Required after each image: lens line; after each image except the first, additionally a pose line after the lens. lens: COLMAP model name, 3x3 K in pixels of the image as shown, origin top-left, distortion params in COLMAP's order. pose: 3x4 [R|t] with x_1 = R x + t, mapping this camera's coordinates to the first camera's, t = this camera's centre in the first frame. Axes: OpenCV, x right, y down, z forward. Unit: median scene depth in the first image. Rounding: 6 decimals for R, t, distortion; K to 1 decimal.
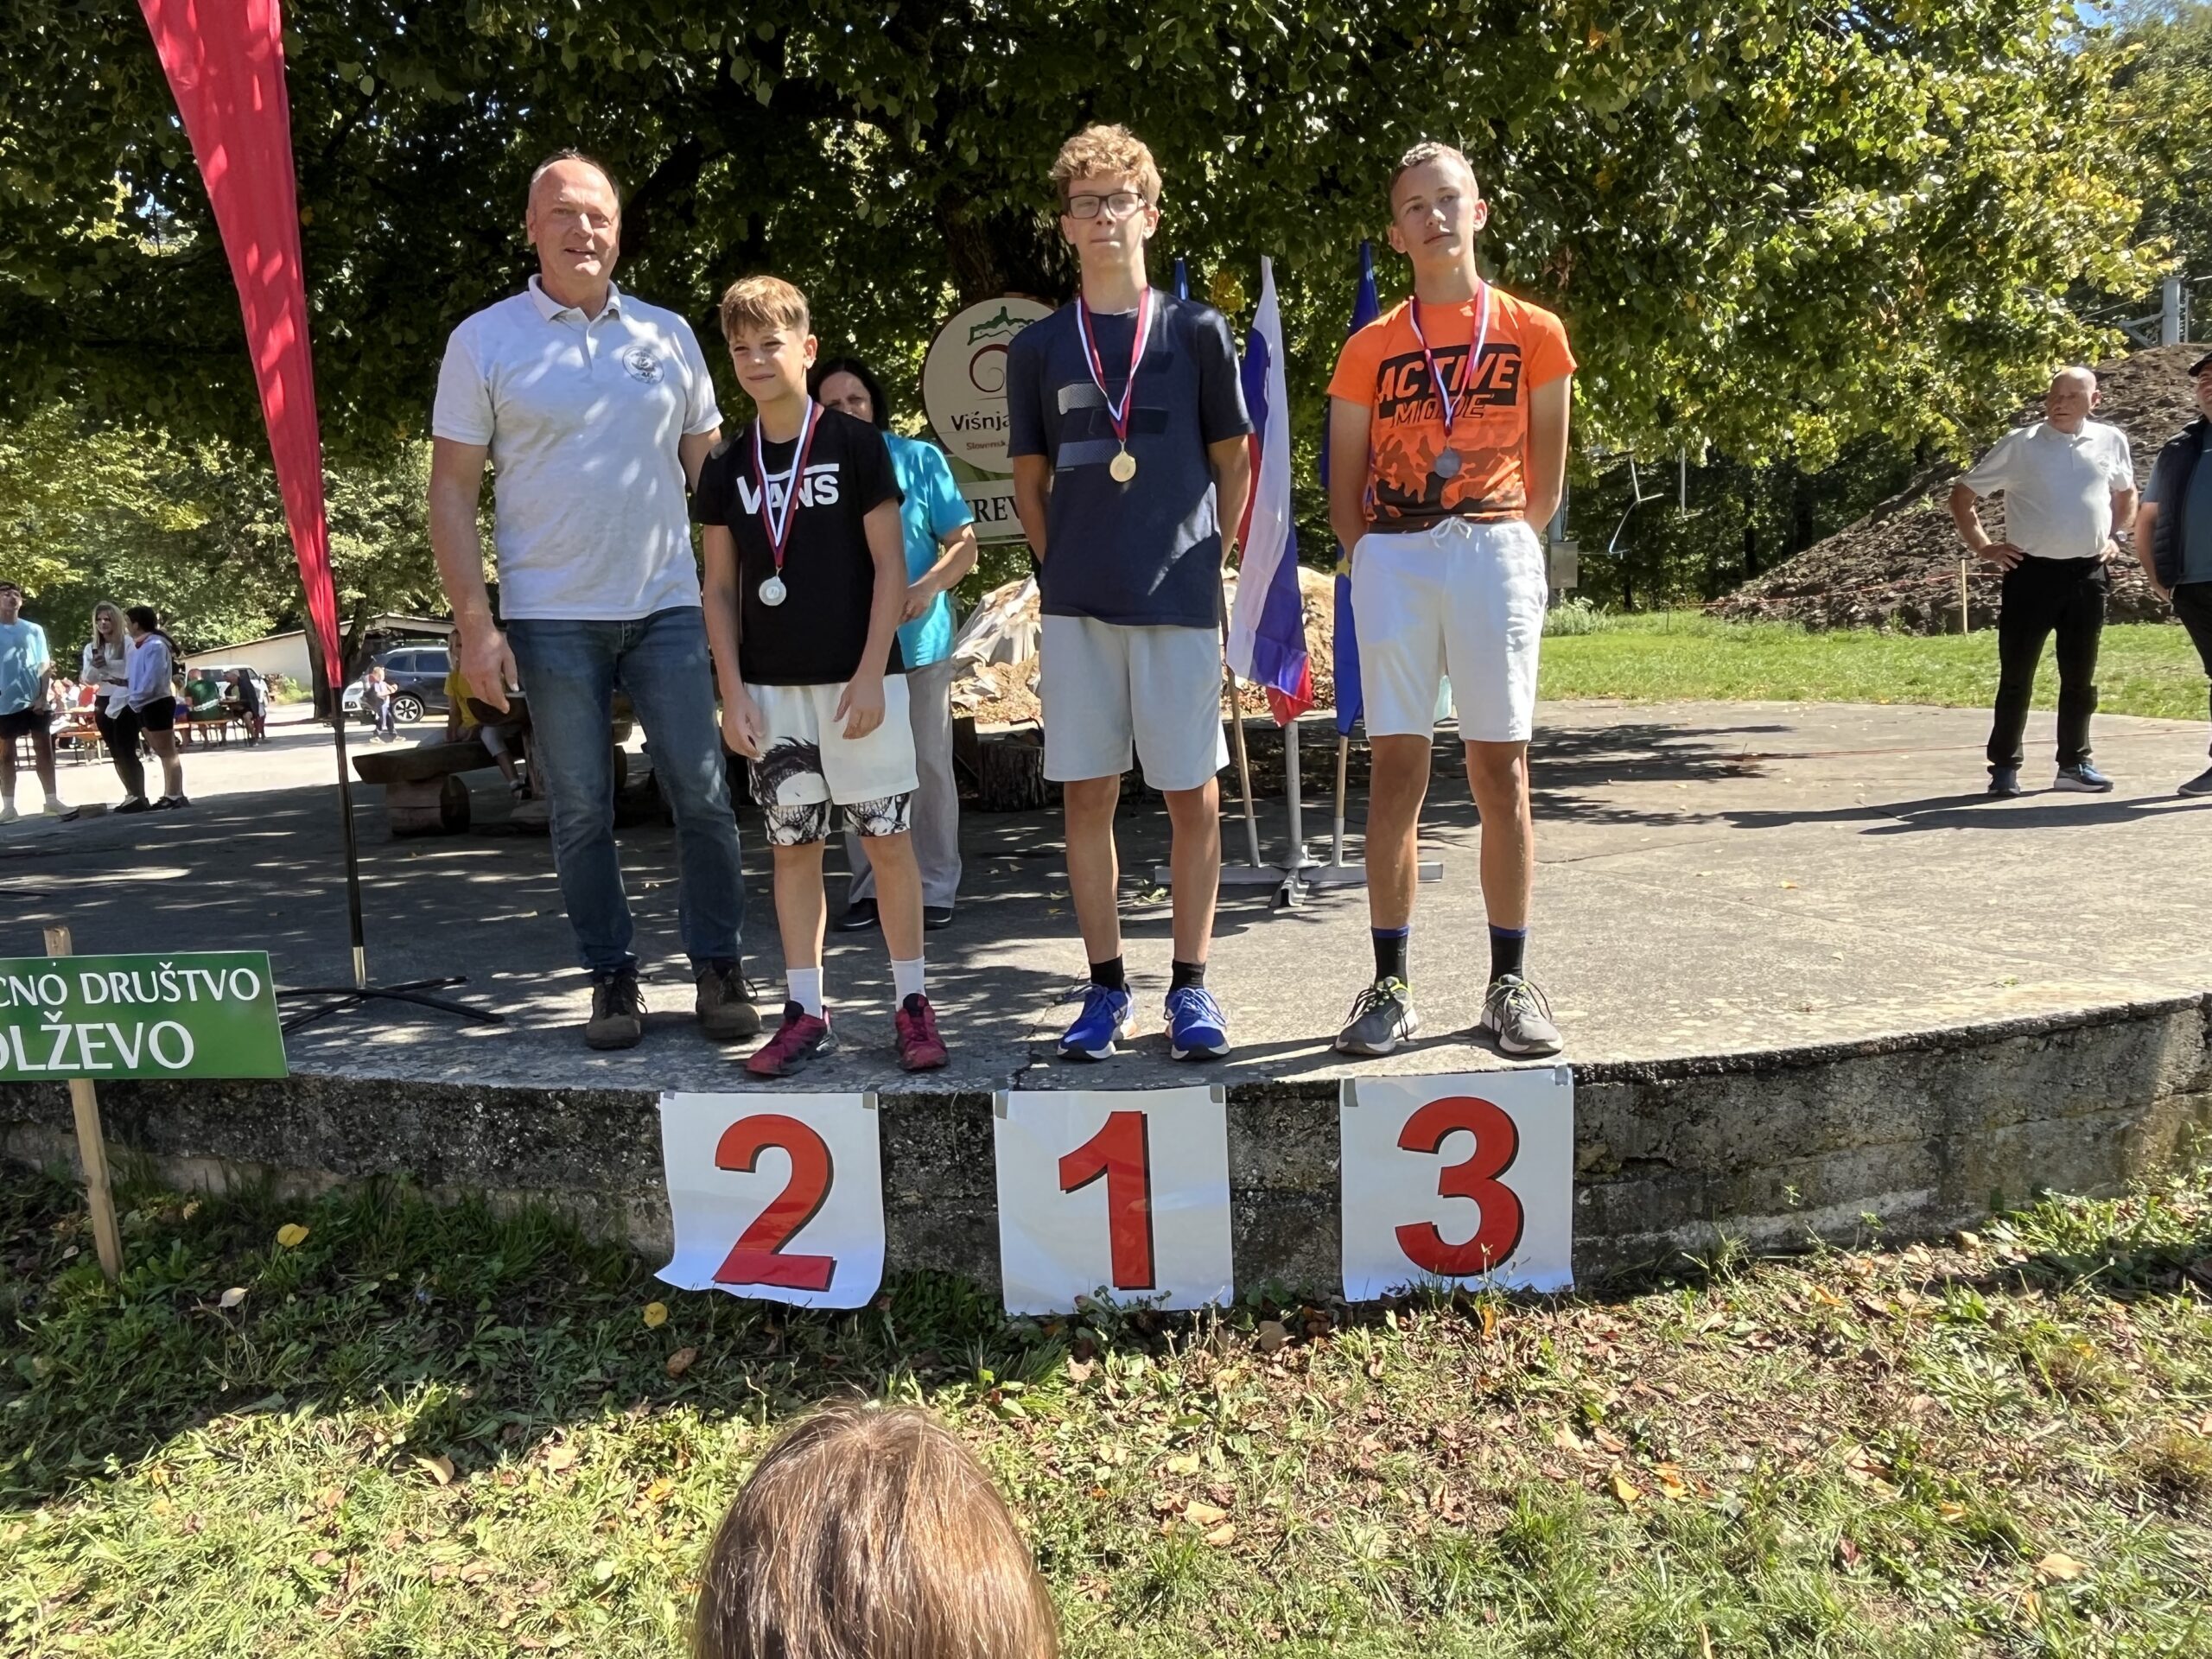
lens RADIAL K [[1461.0, 0, 1082.9], [0, 1461.0, 833.9], [0, 0, 1]] dist [0.000085, -0.002161]
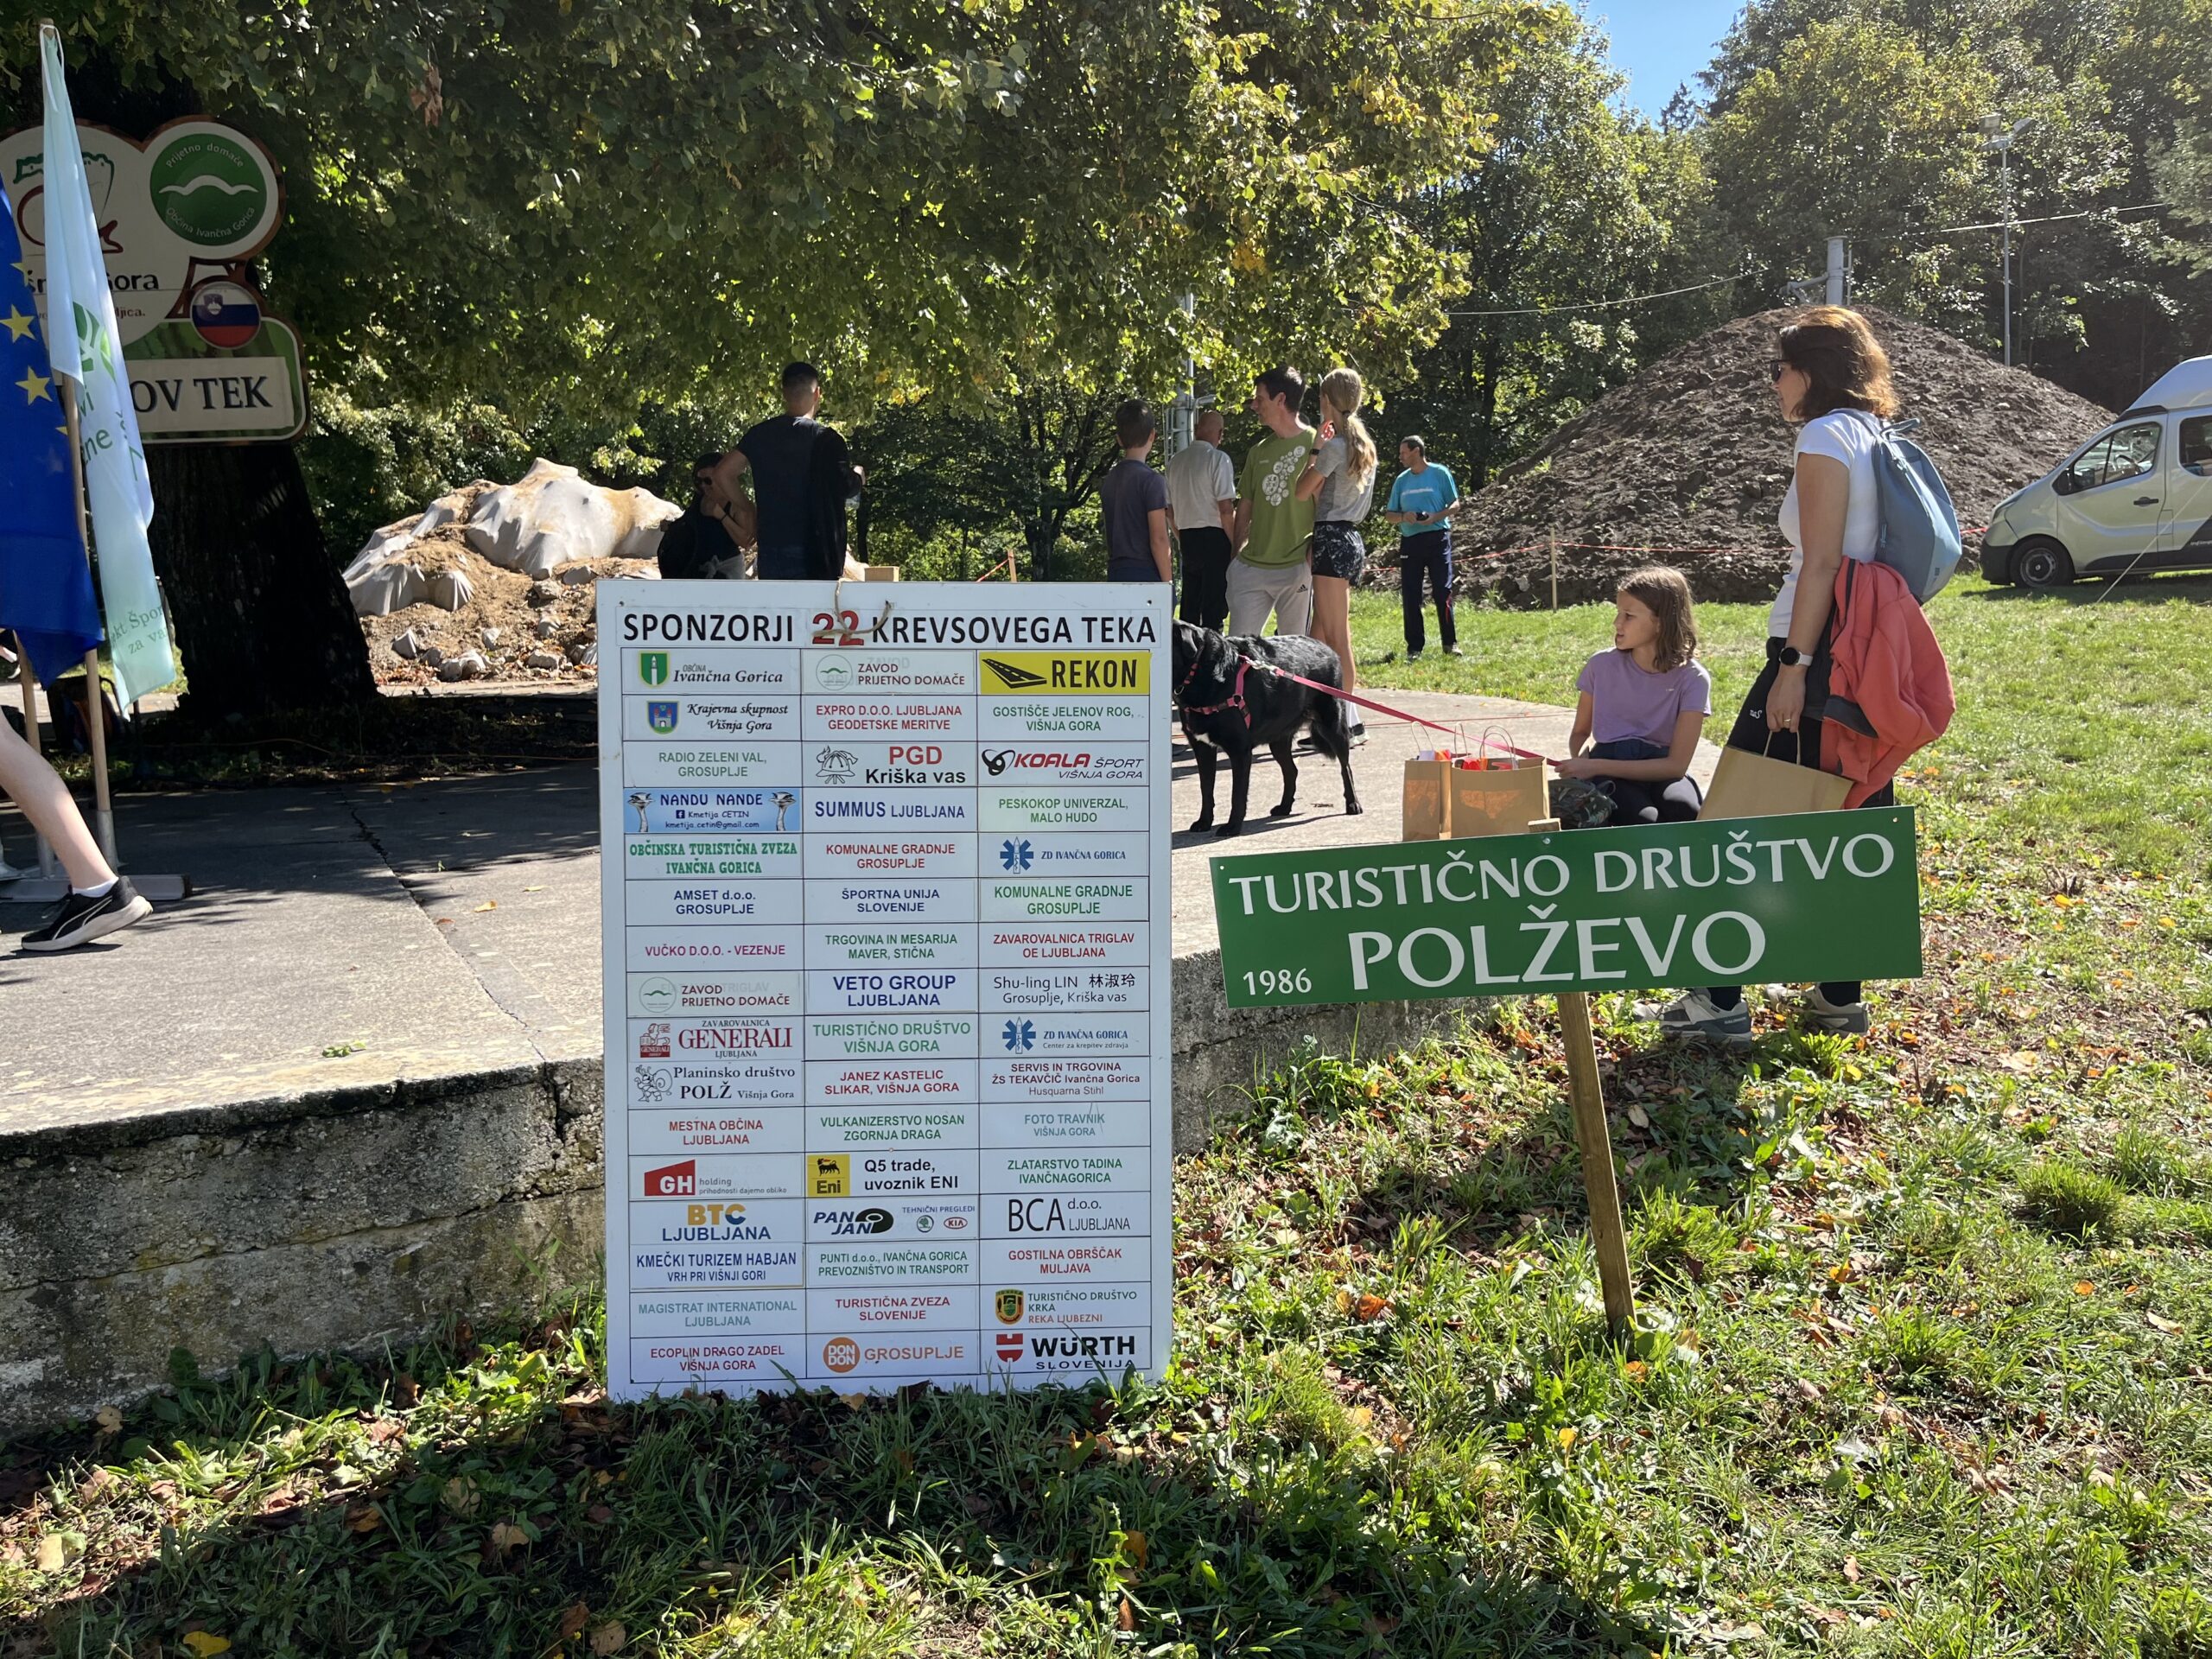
lens RADIAL K [[1654.3, 0, 1056.9], [0, 1654.3, 836.8], [0, 0, 1]] dist [0.058421, -0.069650]
pose [[0.986218, 0.003790, 0.165405, 0.942672], [-0.005361, 0.999945, 0.009050, -0.014355], [-0.165361, -0.009812, 0.986184, 0.145049]]
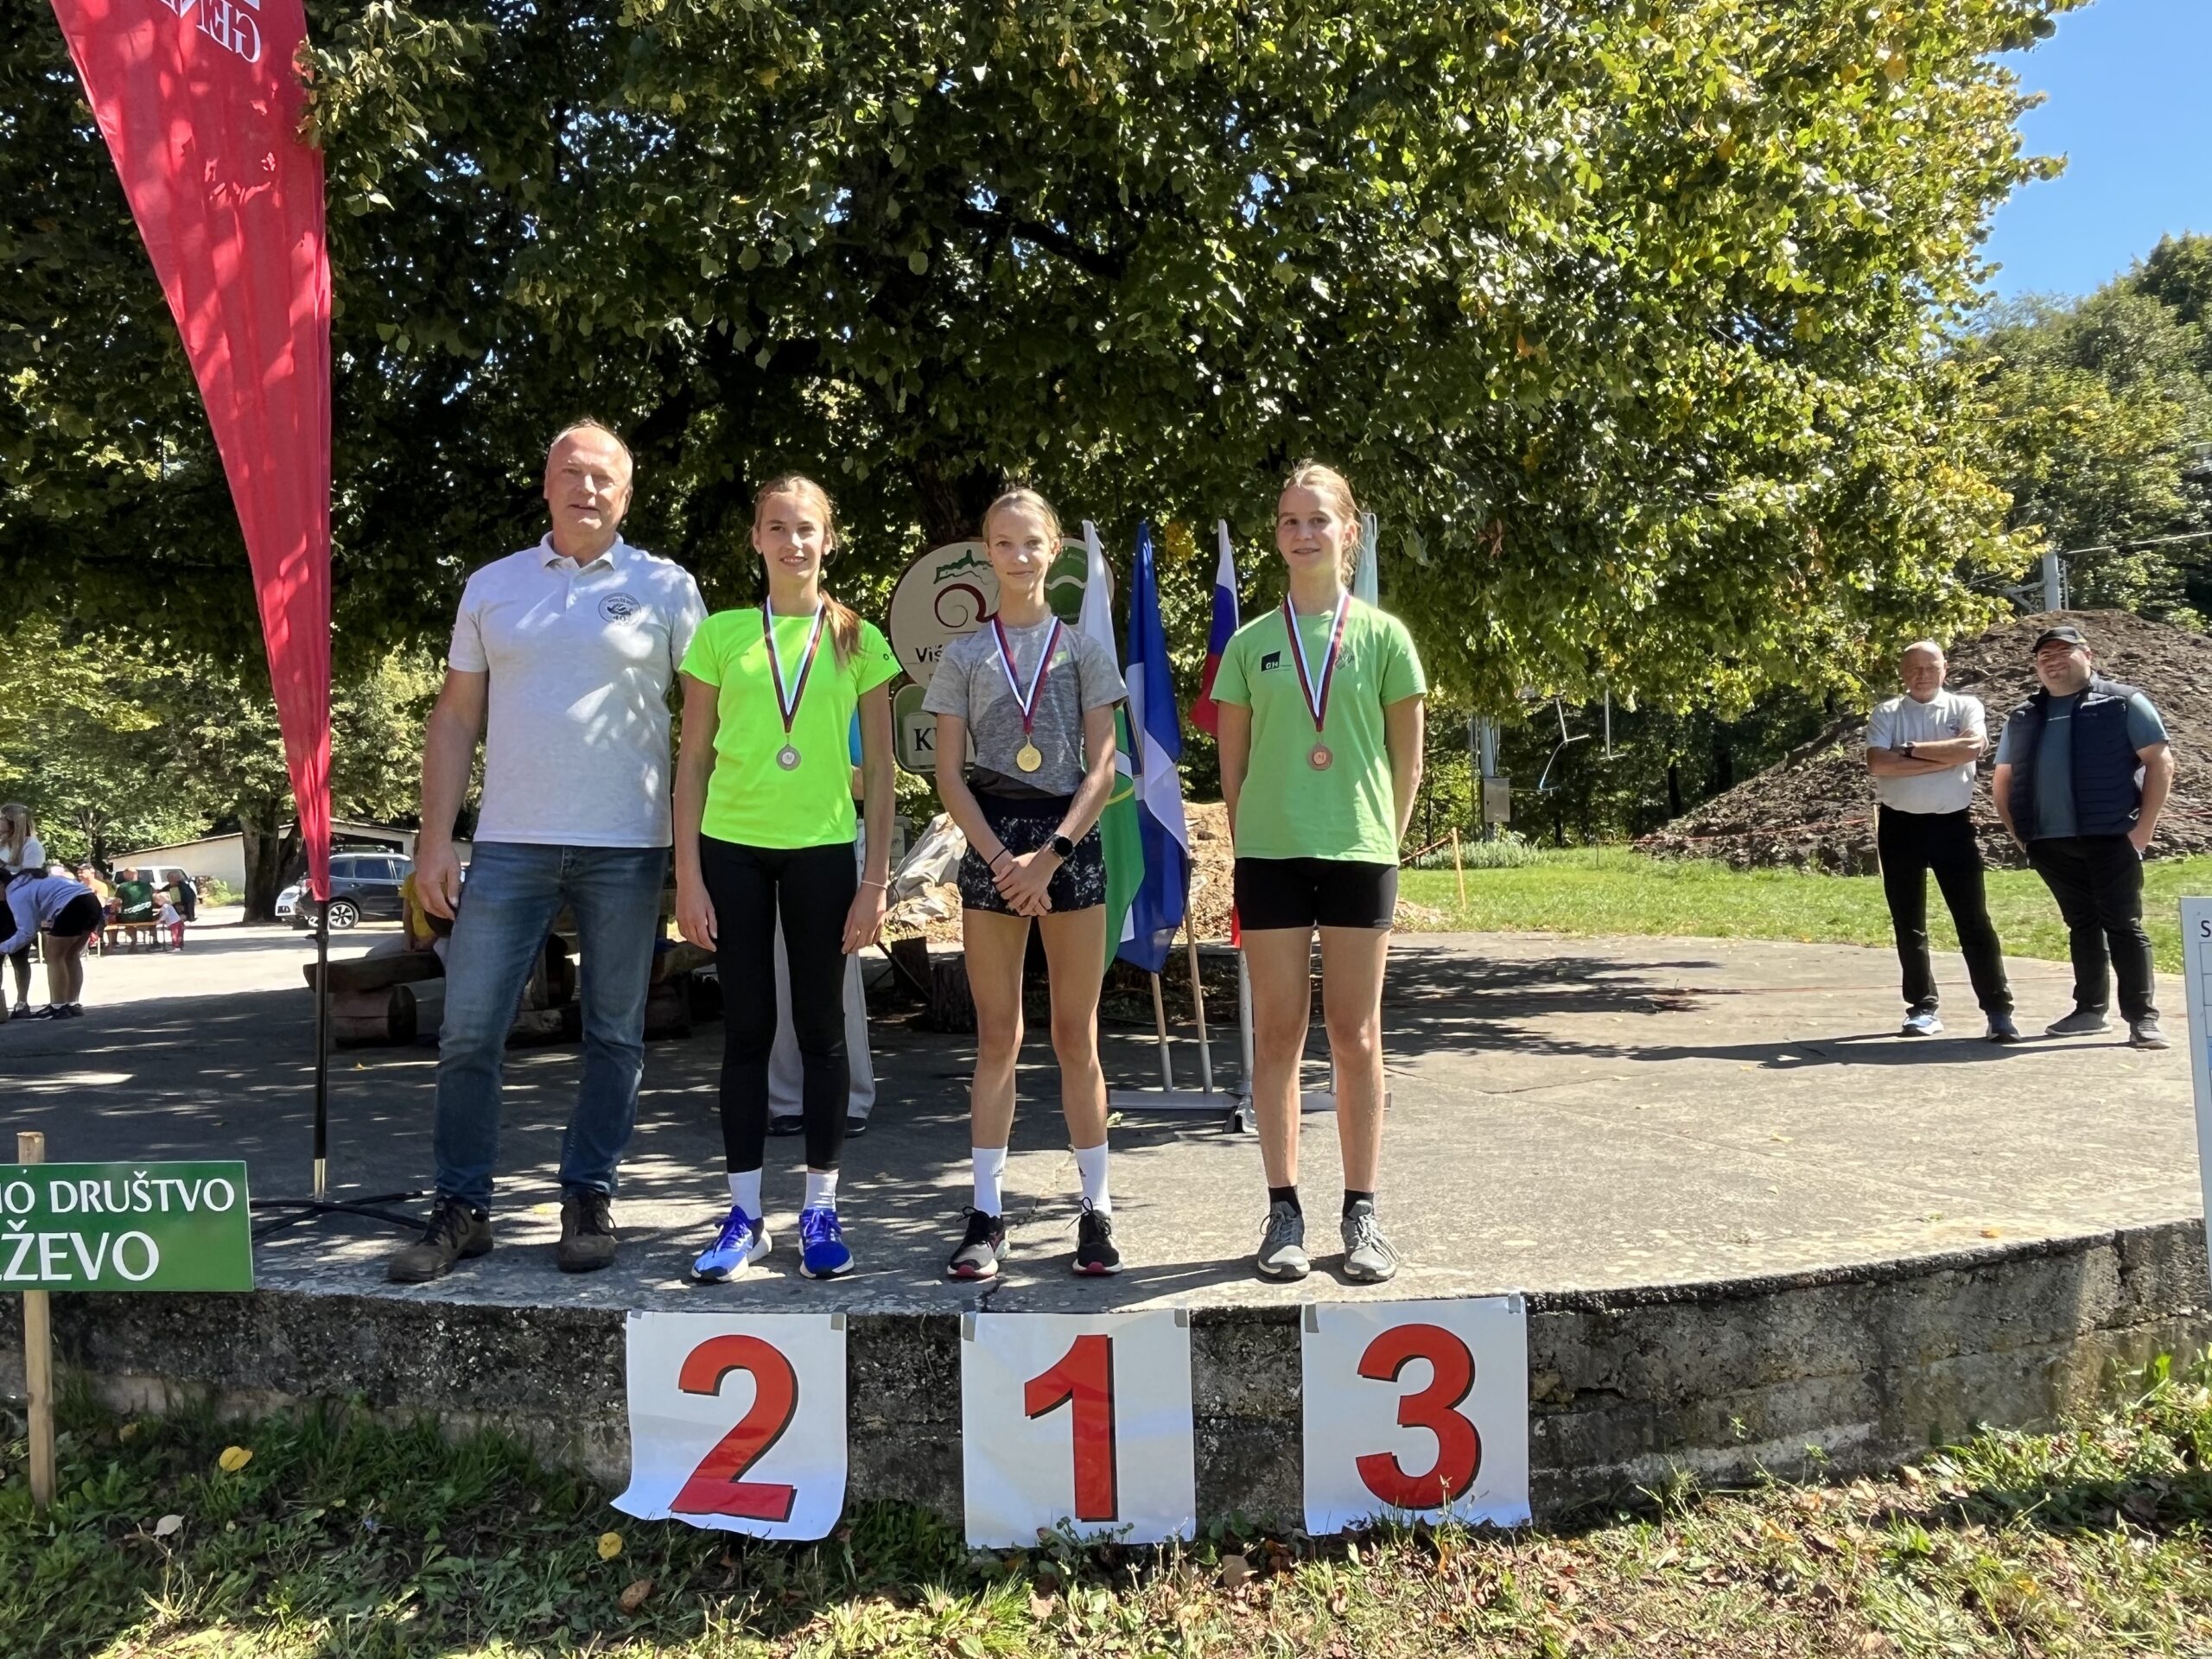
lens RADIAL K [[1461.4, 0, 1082.2], [0, 1461.4, 837.5], [0, 0, 1]] dist [0.002215, -0.004839]
pose [[0.999001, 0.023468, 0.038027, -0.023306], [-0.017611, 0.988886, -0.147628, -0.002152], [-0.041069, 0.146811, 0.988312, -0.053751]]
